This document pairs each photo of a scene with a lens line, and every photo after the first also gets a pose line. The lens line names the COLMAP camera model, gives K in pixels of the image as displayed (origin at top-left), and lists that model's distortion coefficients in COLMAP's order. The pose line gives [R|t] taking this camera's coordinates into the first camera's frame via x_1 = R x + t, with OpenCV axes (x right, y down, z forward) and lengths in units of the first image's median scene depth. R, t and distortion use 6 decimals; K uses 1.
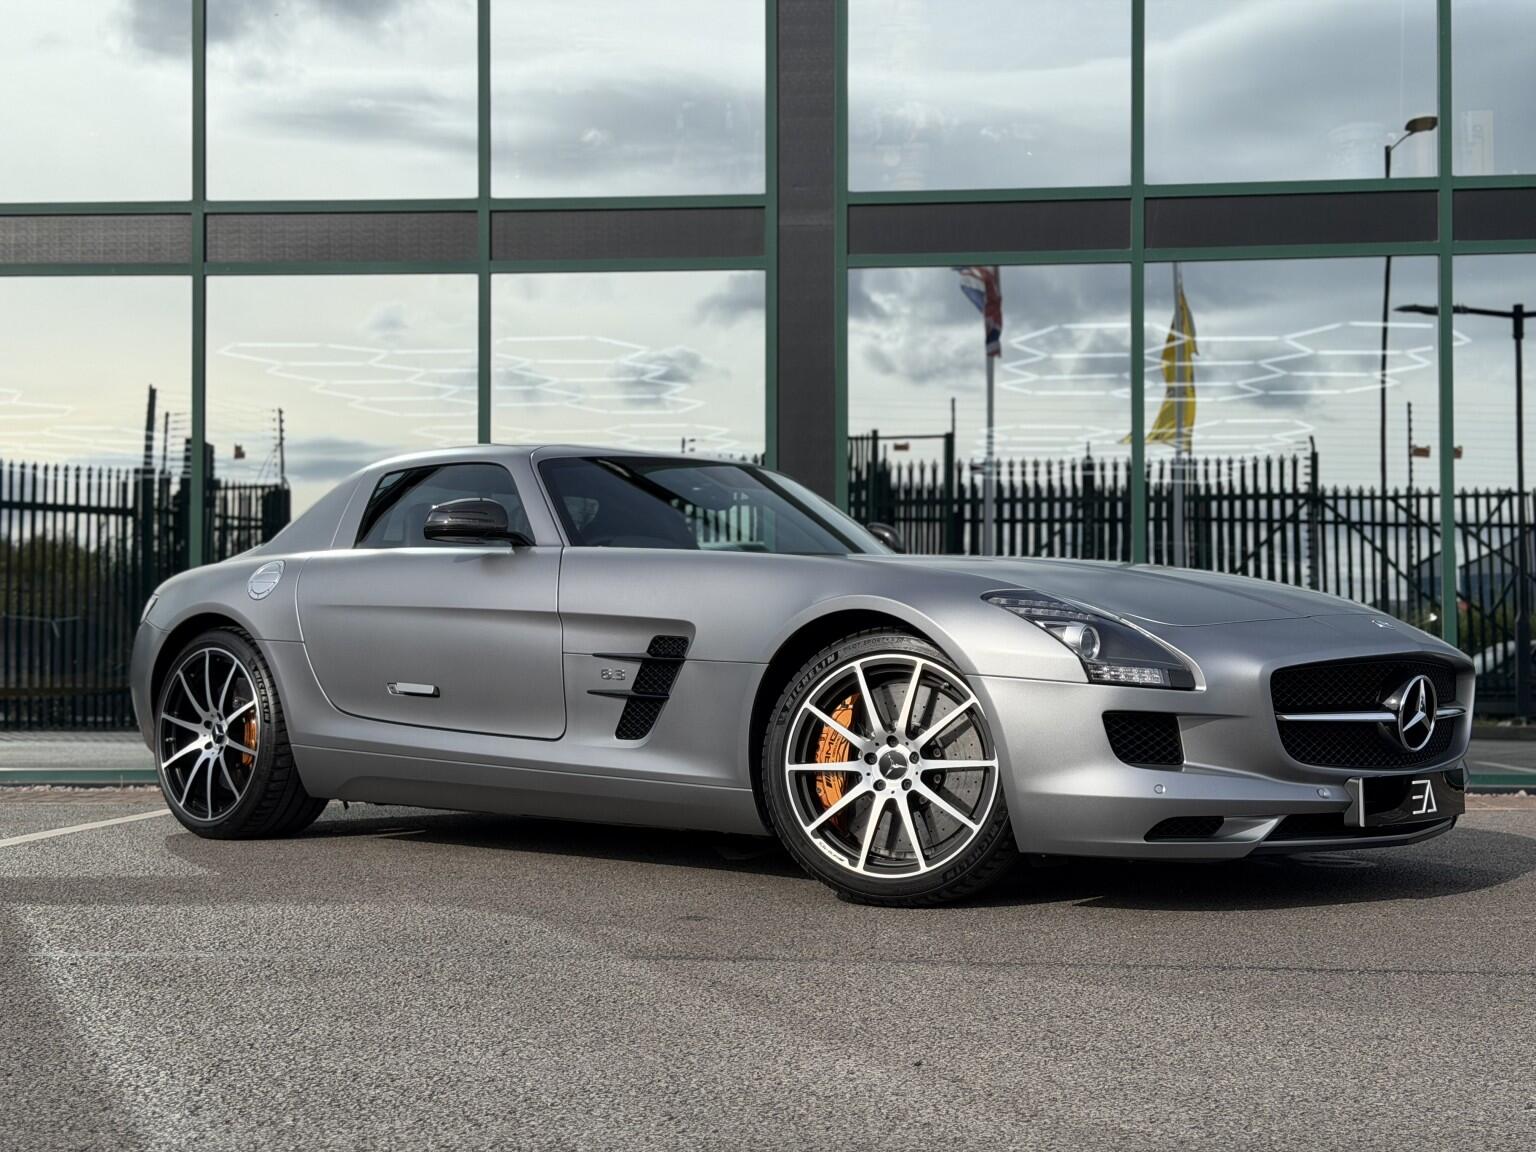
lens RADIAL K [[2177.0, 0, 768.0], [0, 2177.0, 576.0], [0, 0, 1]] dist [0.166044, -0.166534]
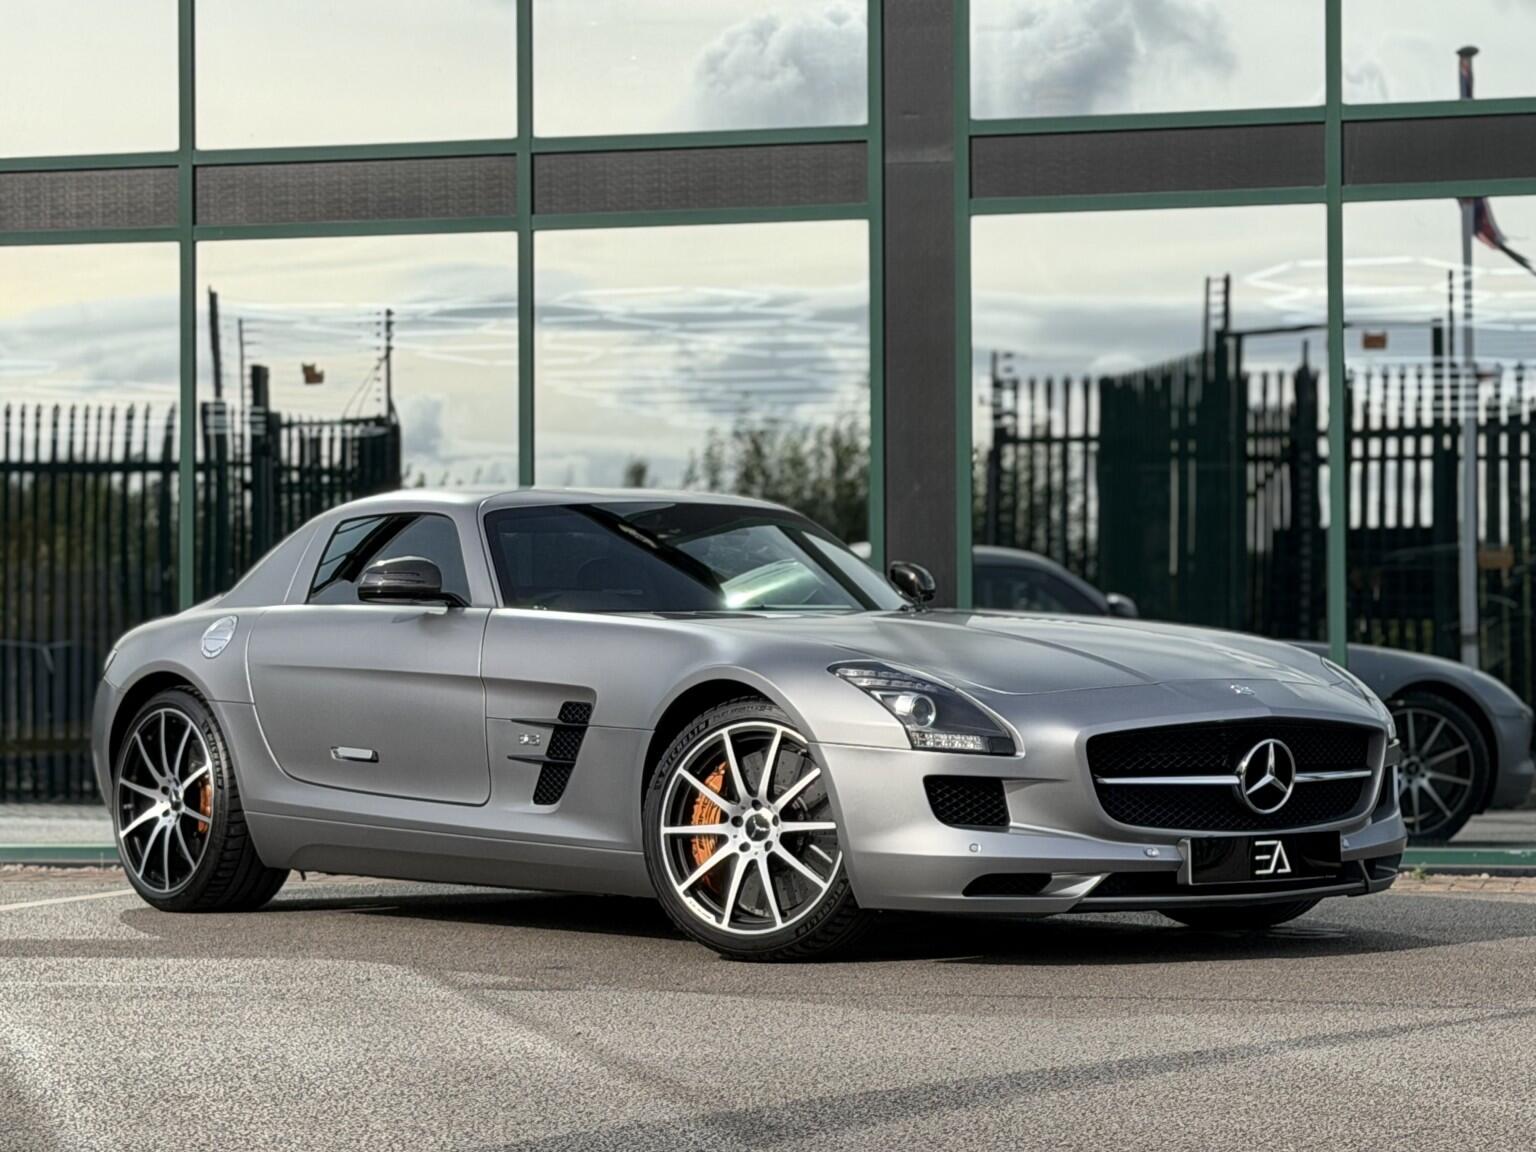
lens RADIAL K [[4698.4, 0, 768.0], [0, 4698.4, 576.0], [0, 0, 1]] dist [0.175306, 1.395379]
pose [[0.984903, -0.008633, -0.172893, 0.428967], [0.012031, 0.999754, 0.018614, -0.071988], [0.172690, -0.020413, 0.984765, -1.153808]]
